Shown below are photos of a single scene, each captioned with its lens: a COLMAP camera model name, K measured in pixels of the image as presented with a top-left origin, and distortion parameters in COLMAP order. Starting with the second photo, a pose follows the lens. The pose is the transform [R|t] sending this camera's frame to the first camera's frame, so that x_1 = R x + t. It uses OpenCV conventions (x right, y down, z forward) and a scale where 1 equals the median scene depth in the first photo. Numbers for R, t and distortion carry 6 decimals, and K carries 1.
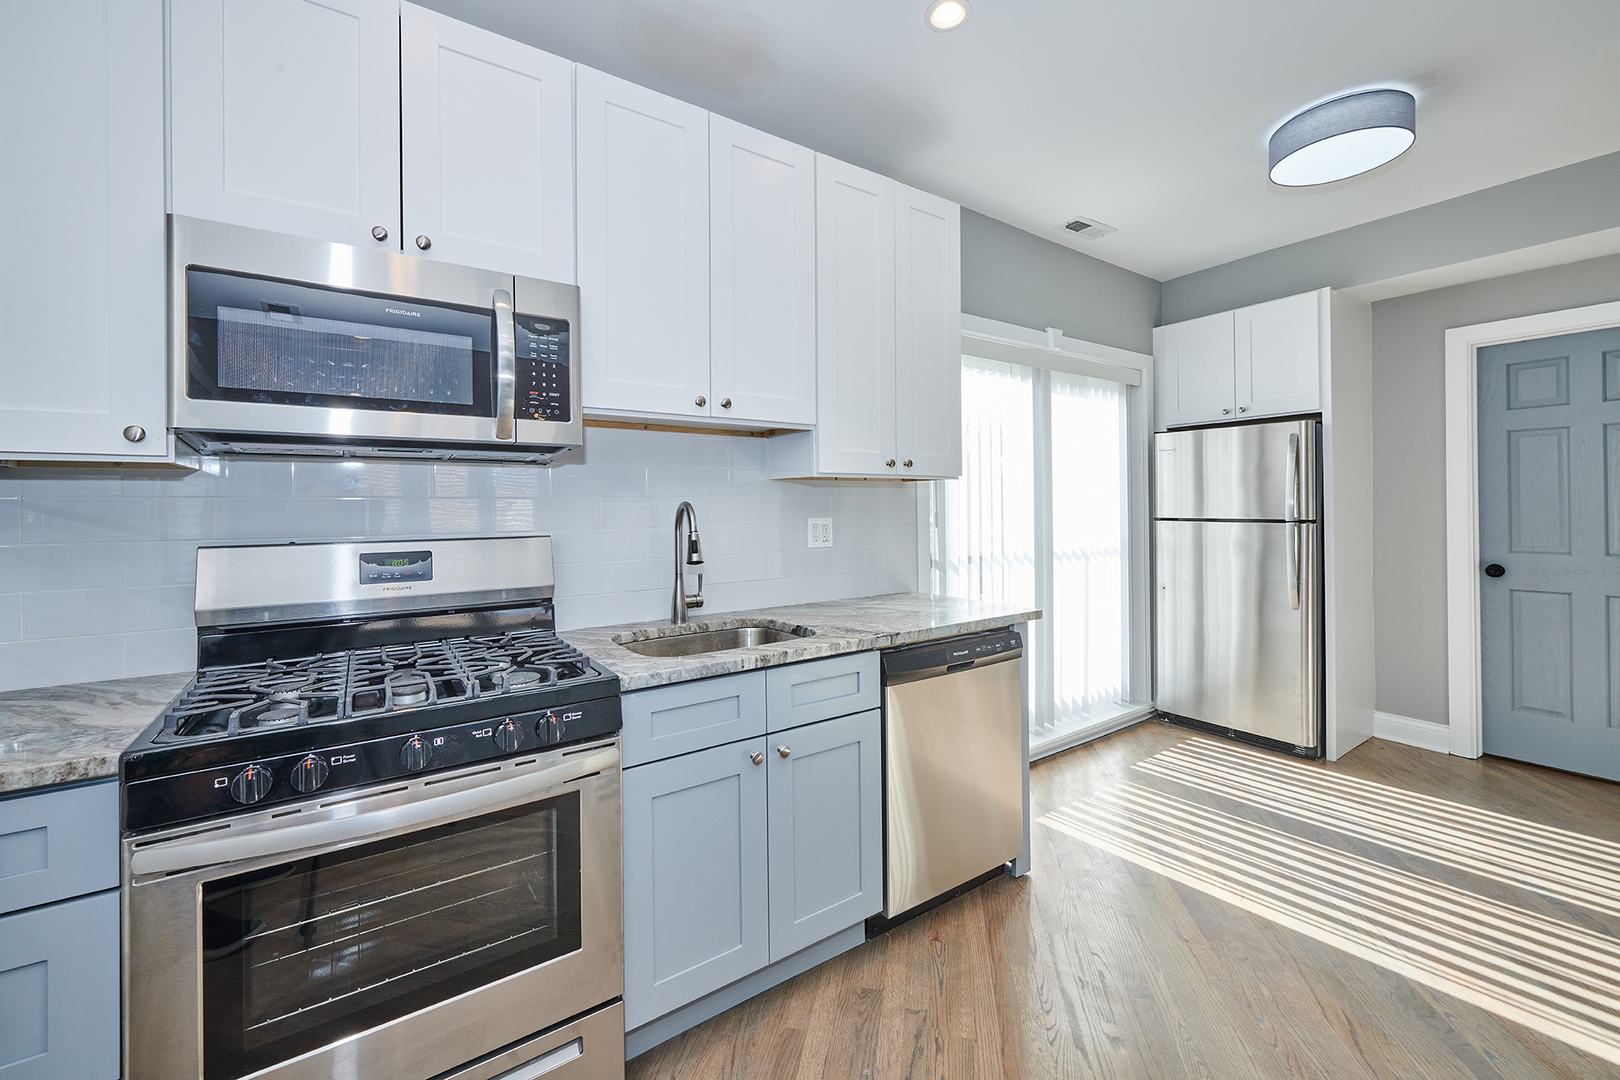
lens RADIAL K [[673.2, 0, 811.4], [0, 673.2, 498.4], [0, 0, 1]] dist [0.001582, 0.000018]
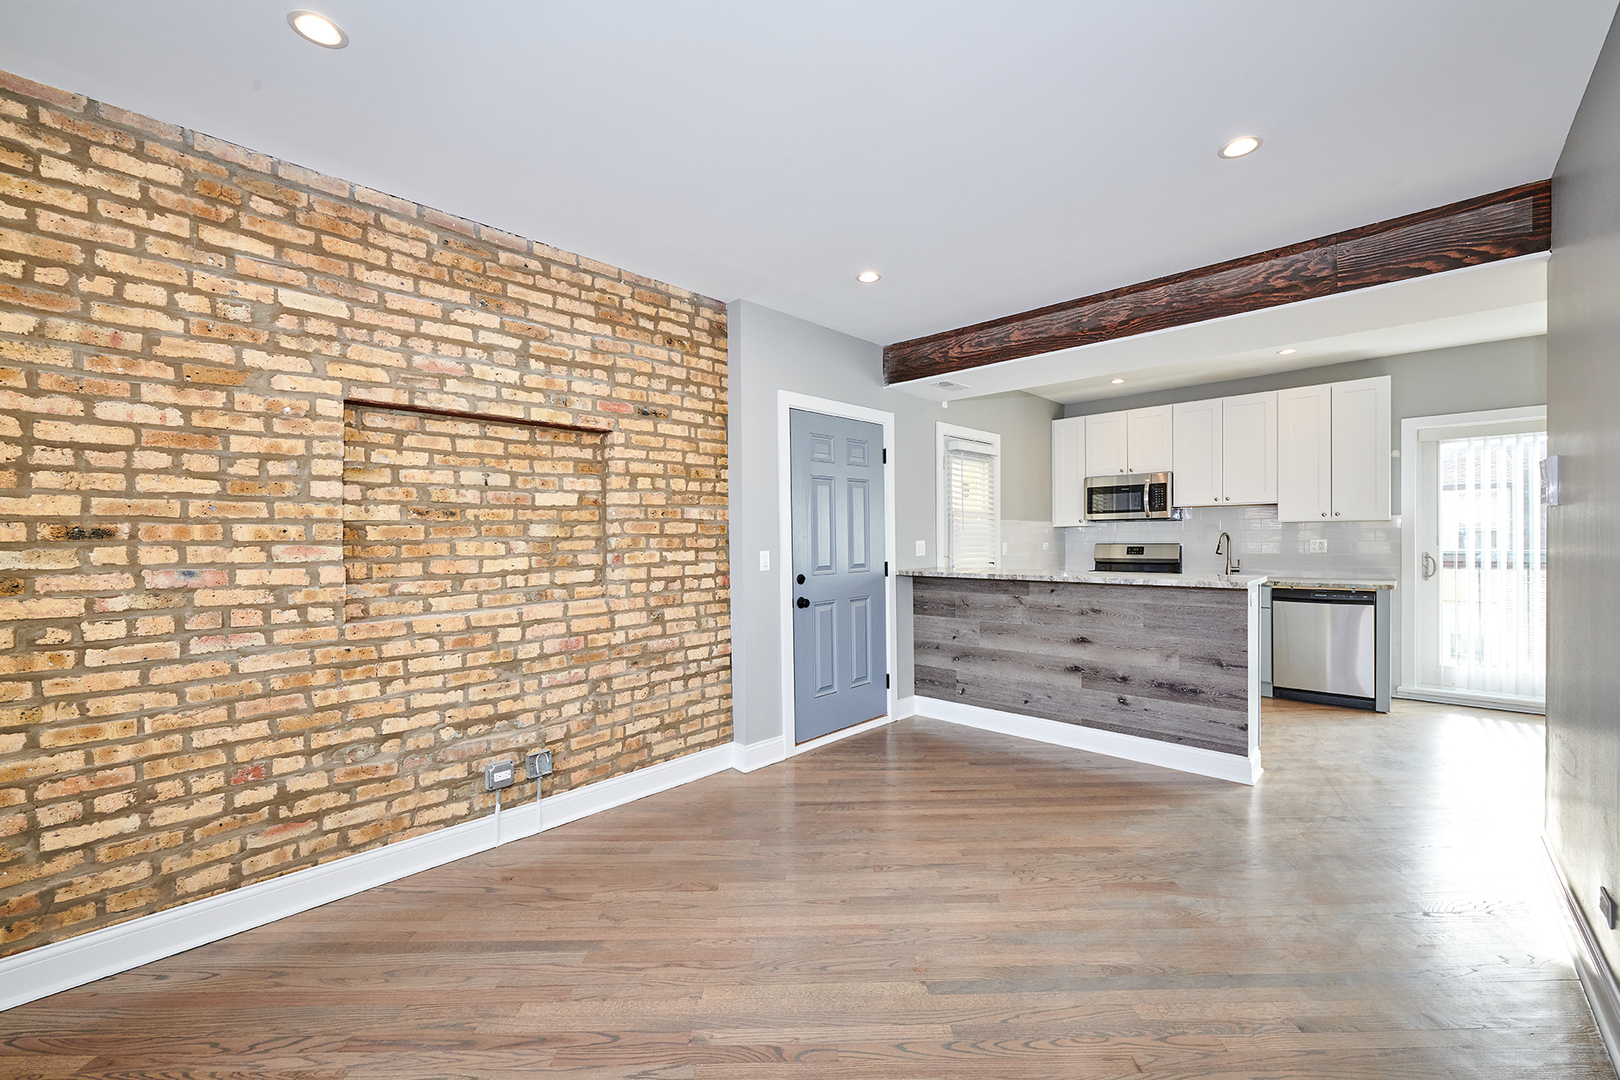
lens RADIAL K [[653.4, 0, 815.0], [0, 653.4, 550.8], [0, 0, 1]] dist [0.000022, -0.000044]
pose [[0.195846, 0.019199, -0.980447, 2.307216], [0.015400, 0.999625, 0.022651, -0.009284], [0.980514, -0.019535, 0.195477, -1.305615]]
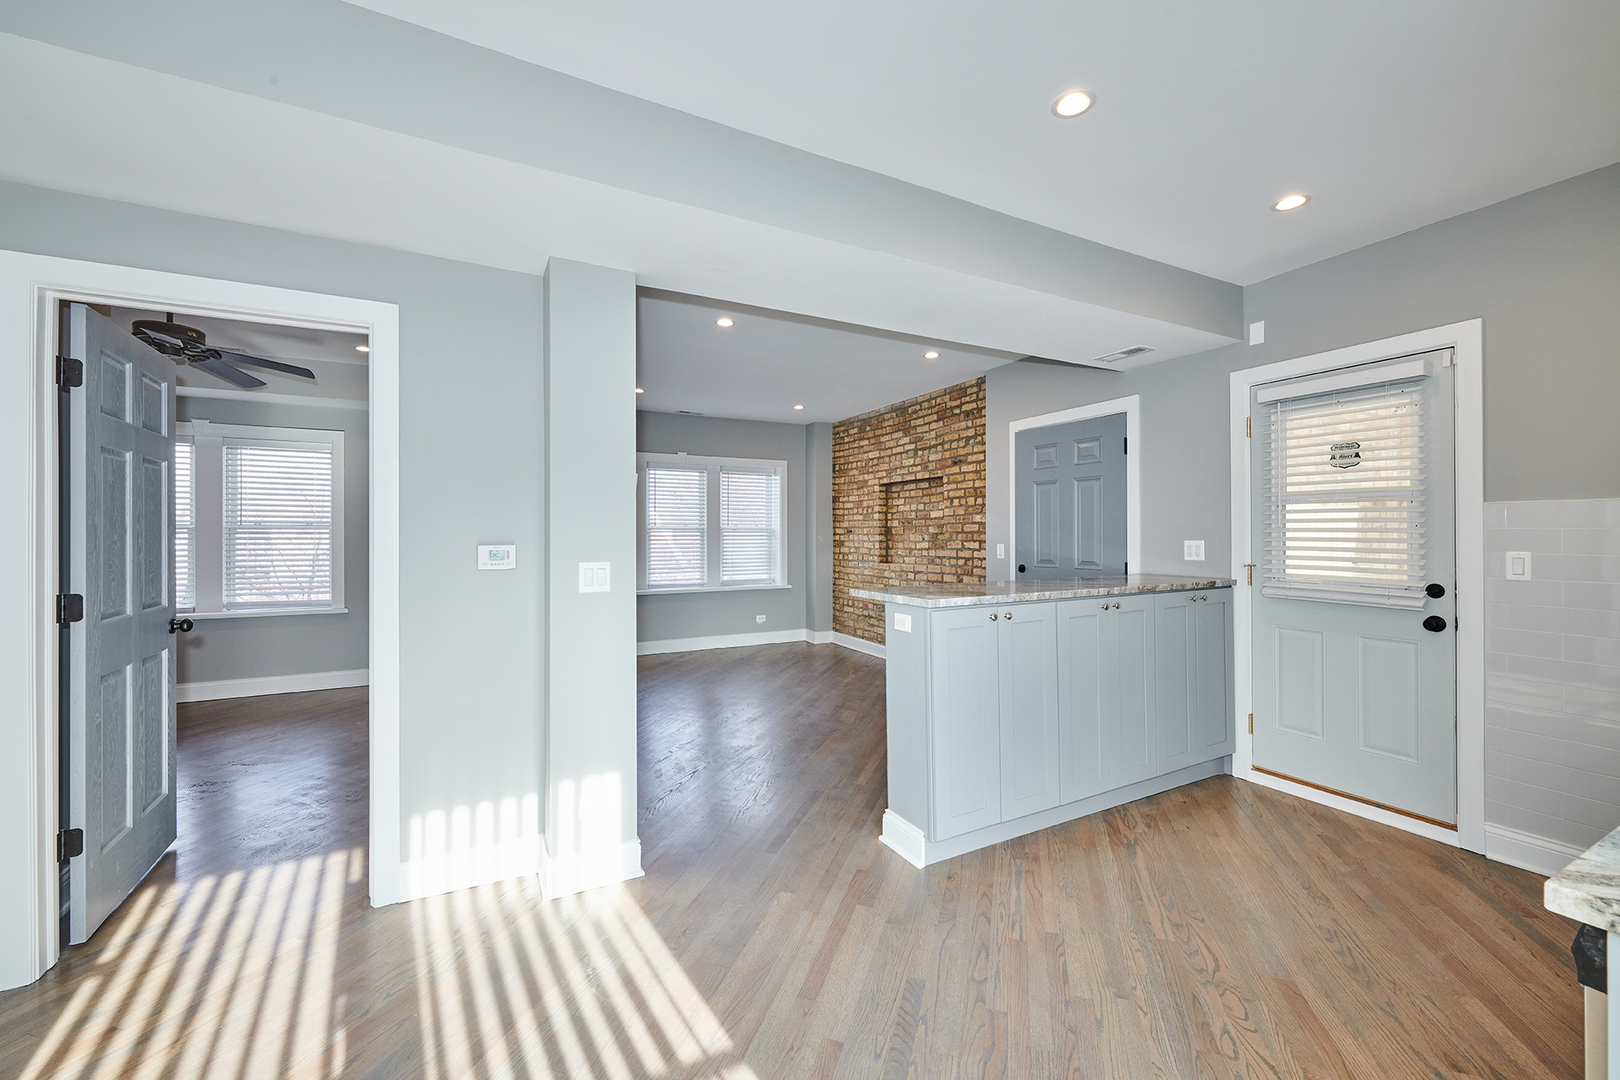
lens RADIAL K [[653.4, 0, 815.0], [0, 653.4, 550.8], [0, 0, 1]] dist [0.000022, -0.000044]
pose [[-0.990595, -0.001346, 0.136820, 0.759949], [0.001520, 0.999782, 0.020838, 0.003923], [-0.136819, 0.020850, -0.990377, 1.672164]]
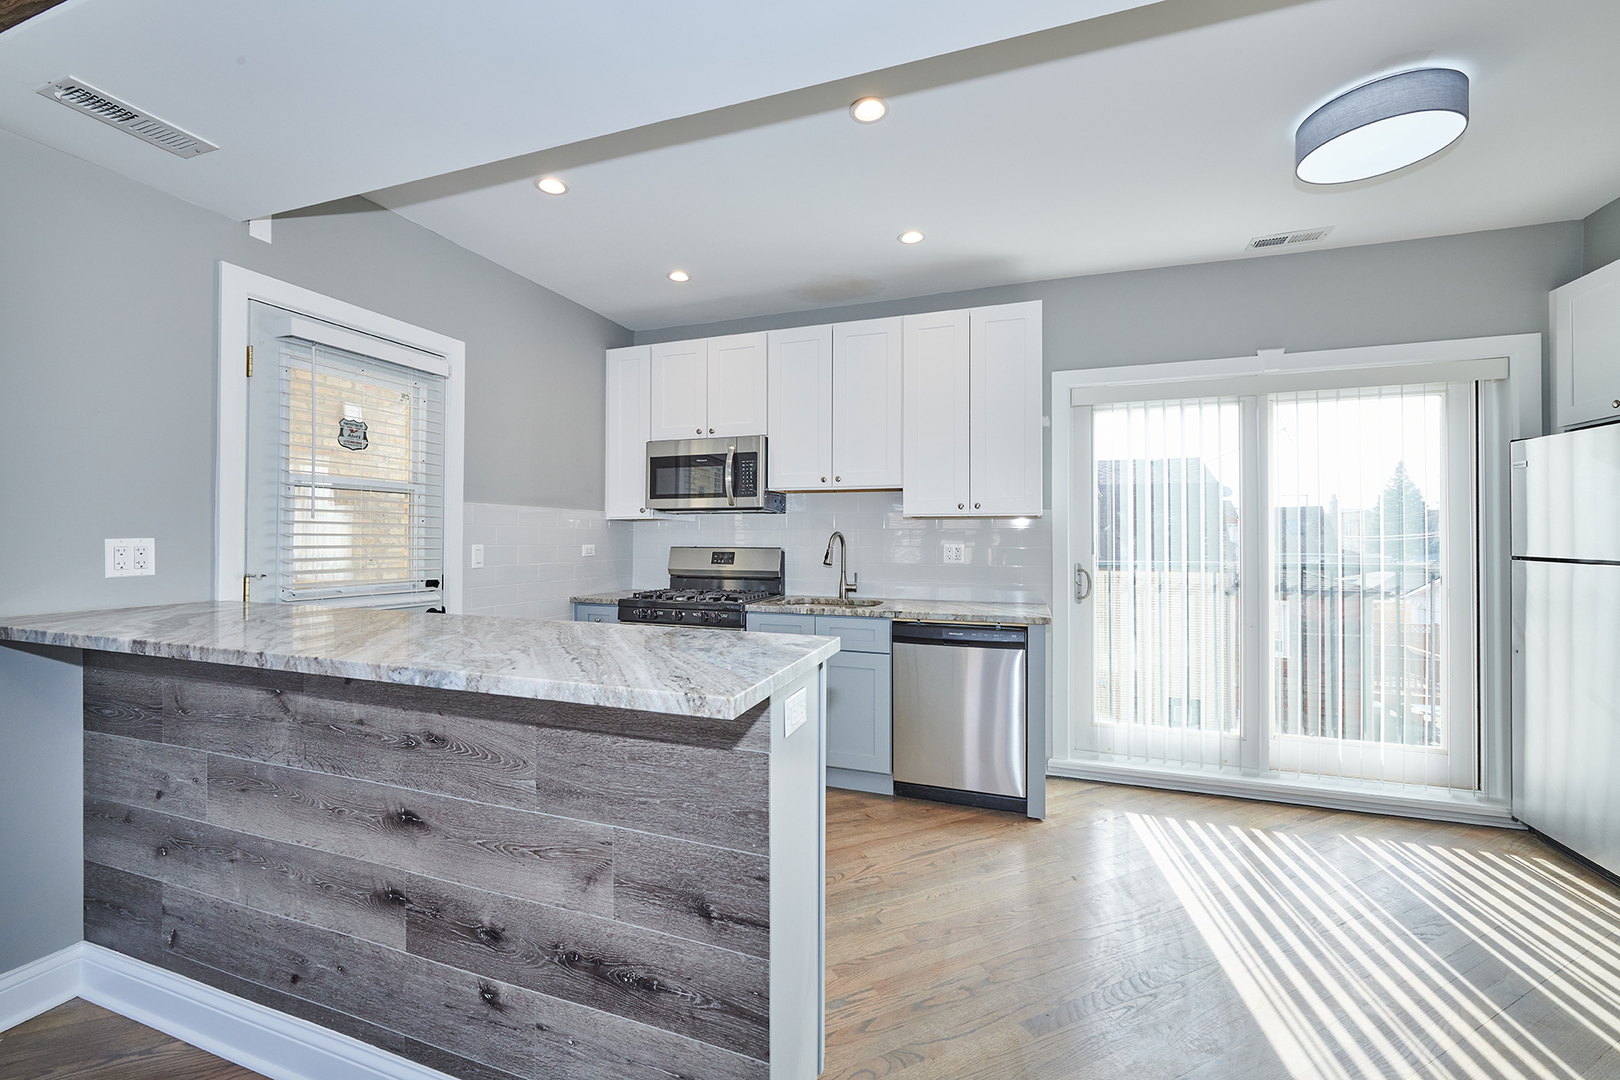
lens RADIAL K [[652.4, 0, 779.5], [0, 652.4, 539.4], [0, 0, 1]] dist [-0.000146, -0.000008]
pose [[0.550896, 0.009045, -0.834525, 1.300748], [0.000062, 0.999941, 0.010878, 0.005560], [0.834574, -0.006044, 0.550863, -0.128080]]
